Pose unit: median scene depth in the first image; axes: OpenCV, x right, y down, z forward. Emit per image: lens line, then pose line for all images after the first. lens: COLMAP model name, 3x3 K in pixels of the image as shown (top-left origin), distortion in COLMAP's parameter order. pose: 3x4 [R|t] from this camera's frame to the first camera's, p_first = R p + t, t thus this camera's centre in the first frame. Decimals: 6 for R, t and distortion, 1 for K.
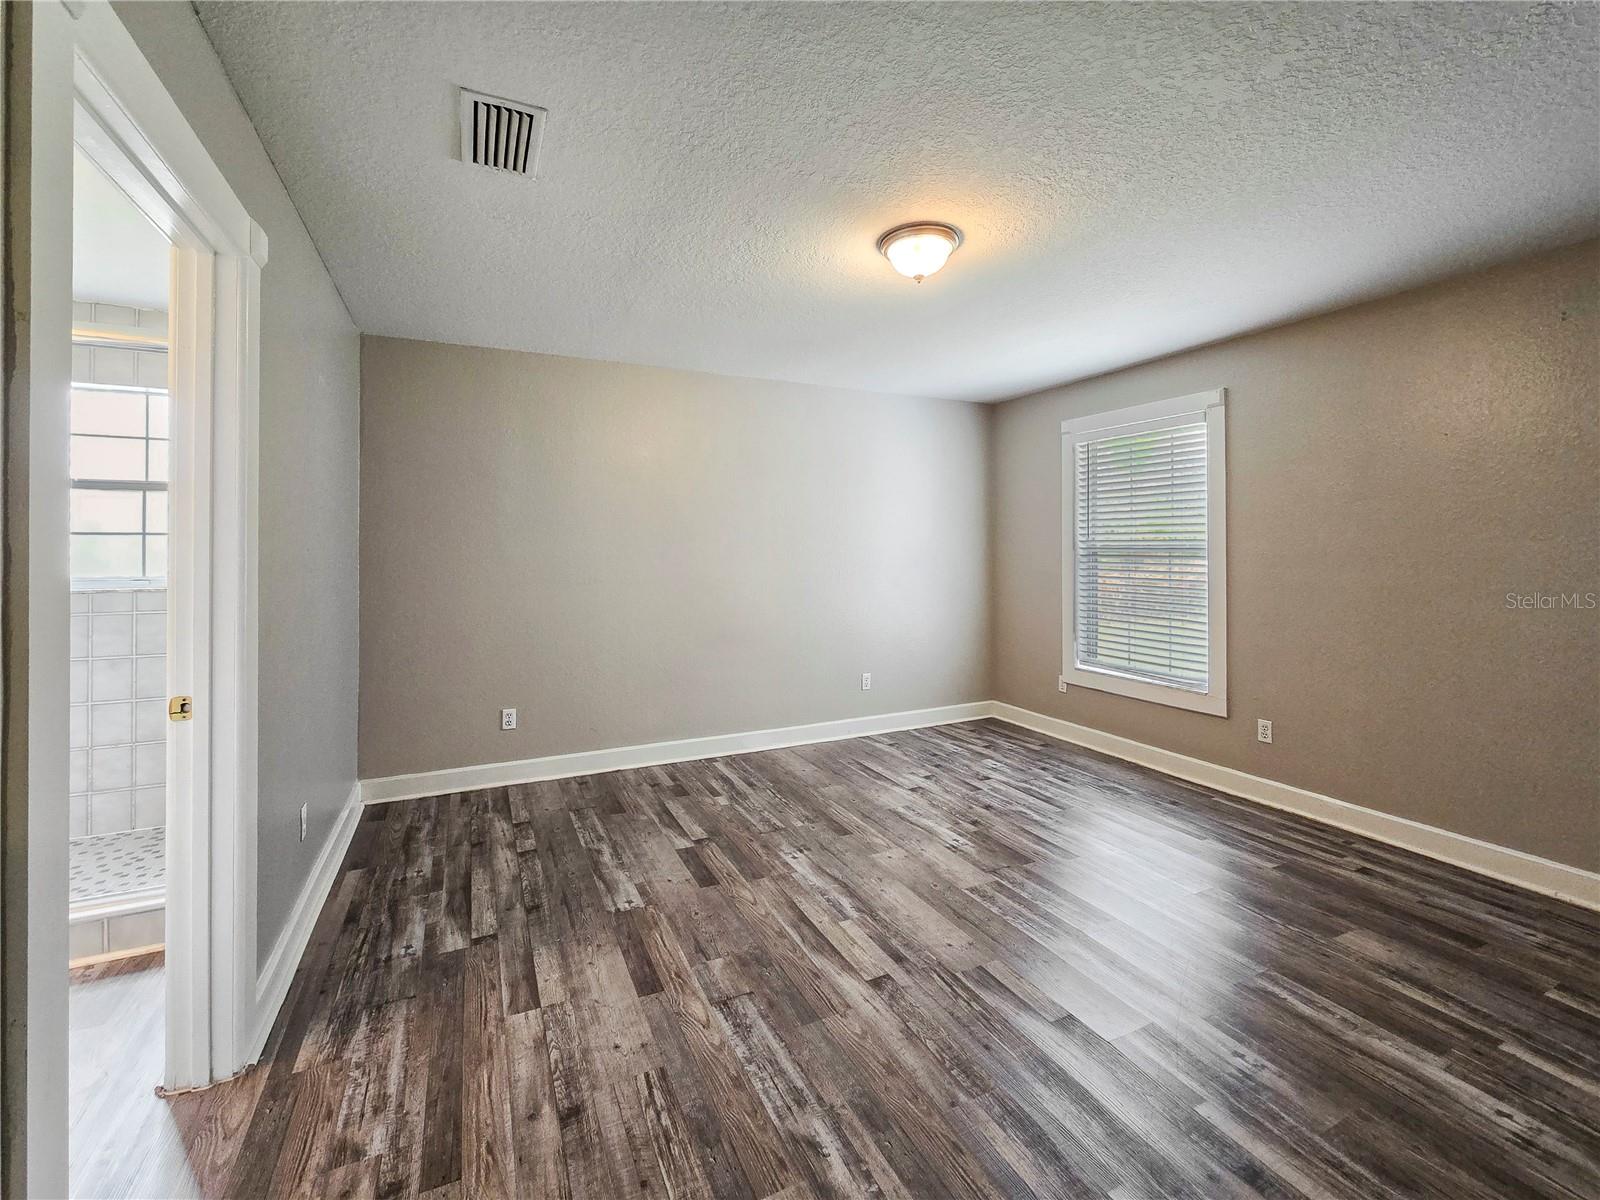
lens RADIAL K [[668.1, 0, 785.2], [0, 668.1, 551.5], [0, 0, 1]] dist [-0.000459, -0.000749]
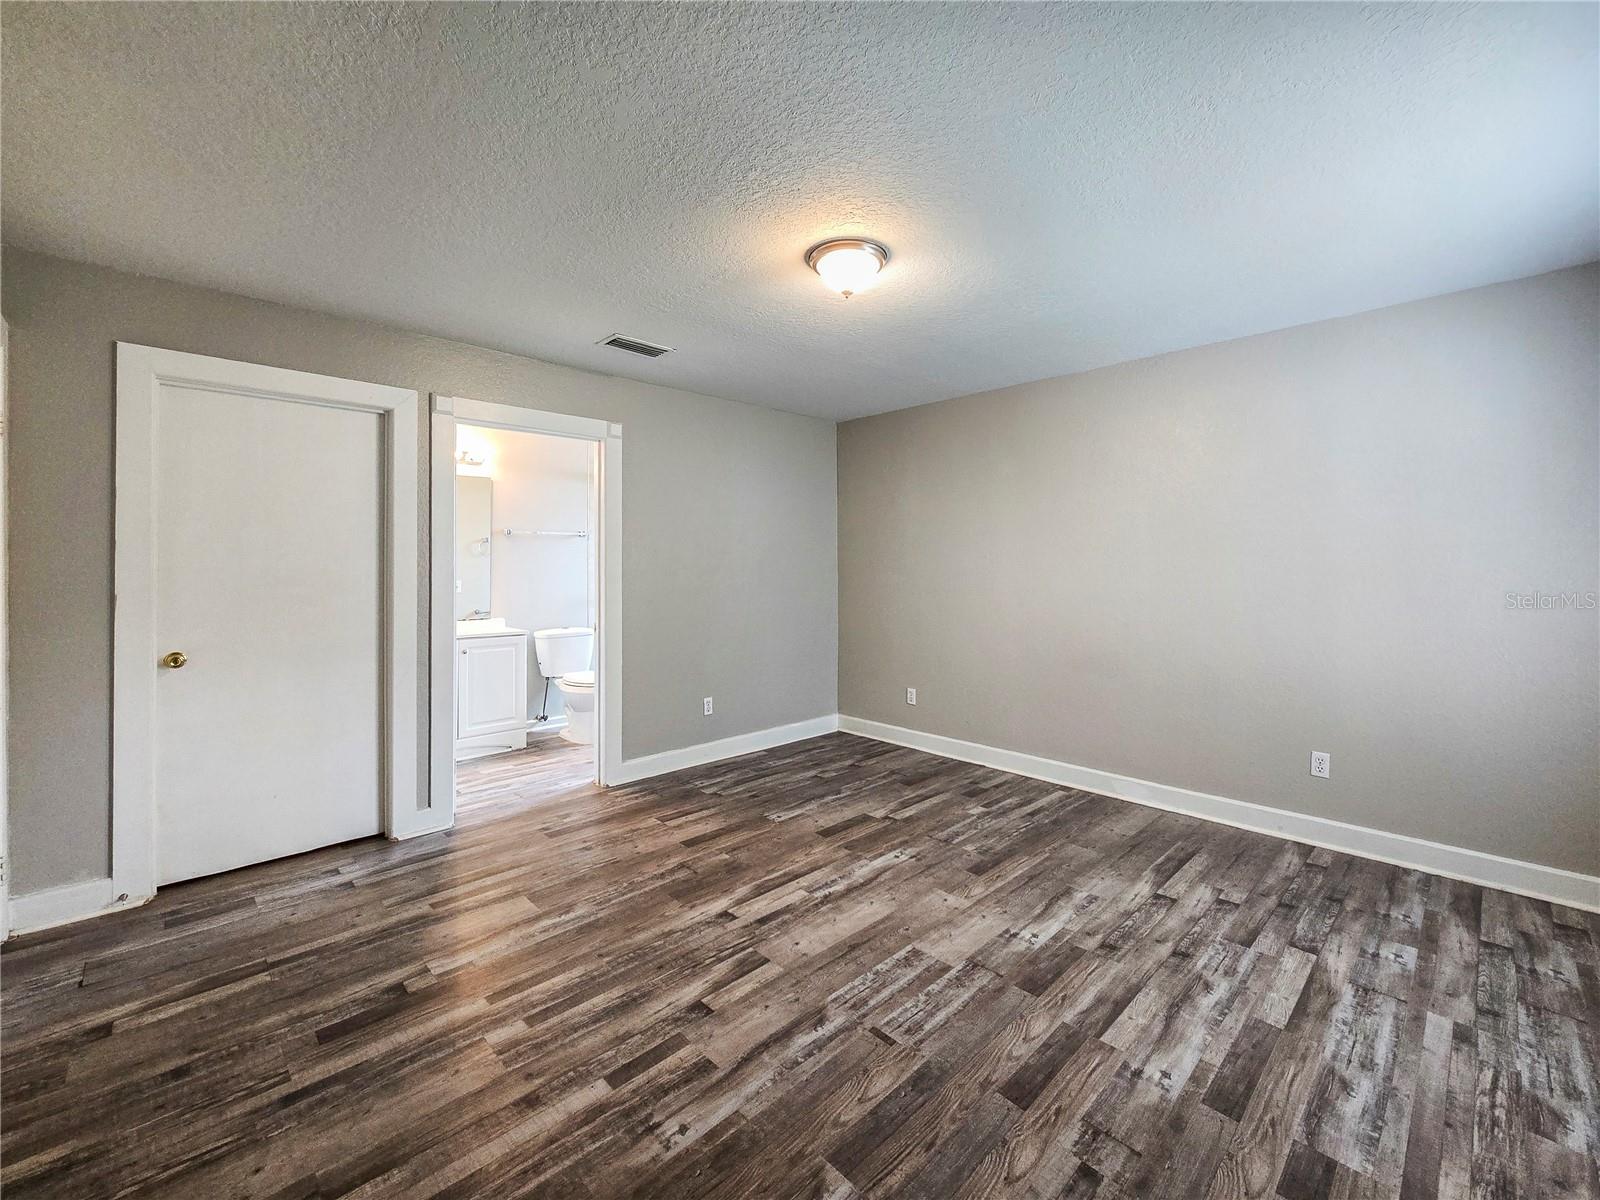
lens RADIAL K [[668.1, 0, 813.3], [0, 668.1, 557.0], [0, 0, 1]] dist [-0.000459, -0.000749]
pose [[0.334645, -0.009397, -0.942297, 0.951931], [-0.002187, 0.999940, -0.010748, -0.000154], [0.942342, 0.005658, 0.334605, 0.517658]]
